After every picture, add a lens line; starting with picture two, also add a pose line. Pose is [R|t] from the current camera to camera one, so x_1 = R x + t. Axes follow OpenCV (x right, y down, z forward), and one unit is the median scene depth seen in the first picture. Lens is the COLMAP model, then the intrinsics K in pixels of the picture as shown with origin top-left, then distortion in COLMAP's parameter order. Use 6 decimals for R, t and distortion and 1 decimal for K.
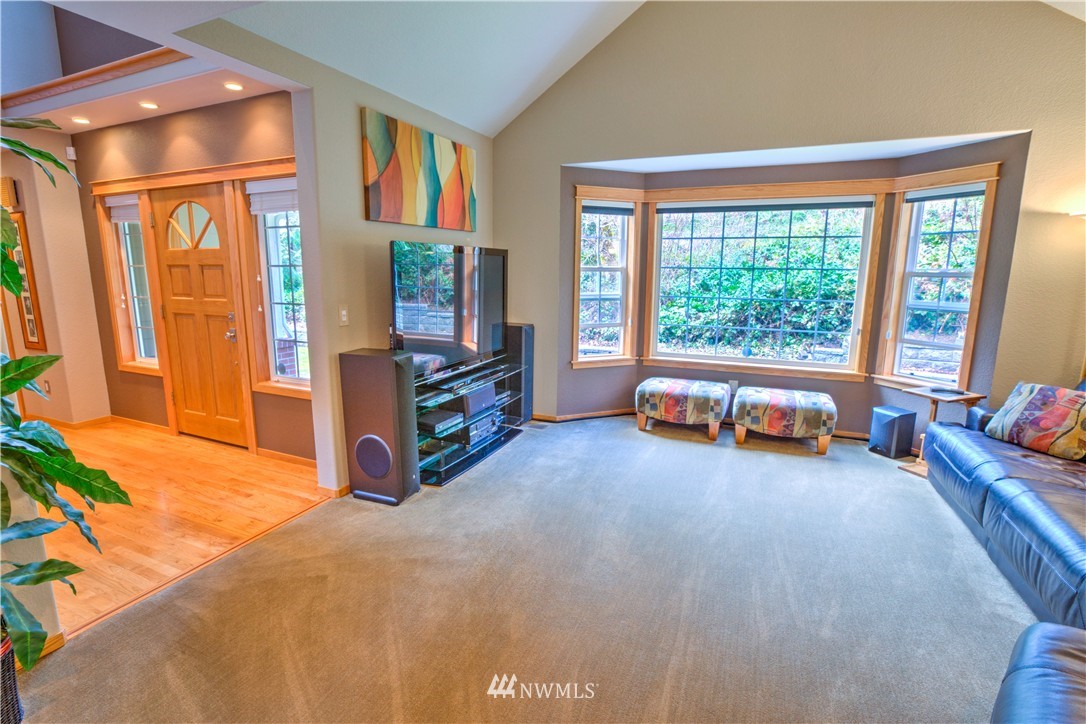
lens RADIAL K [[491.9, 0, 543.0], [0, 491.9, 362.0], [0, 0, 1]] dist [-0.028719, 0.000361]
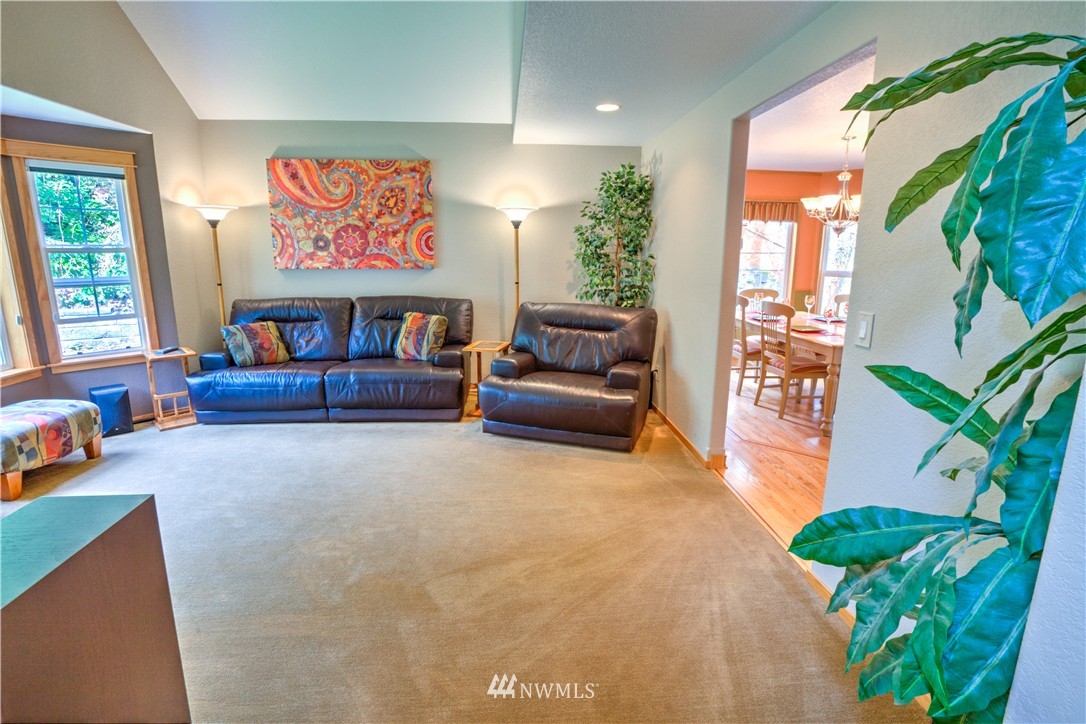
lens RADIAL K [[525.3, 0, 543.0], [0, 525.3, 362.0], [0, 0, 1]] dist [-0.058448, 0.000151]
pose [[-0.473770, -0.183388, 0.861342, -0.591963], [0.149601, 0.947102, 0.283933, -0.116815], [-0.867849, 0.263377, -0.421274, 0.691882]]
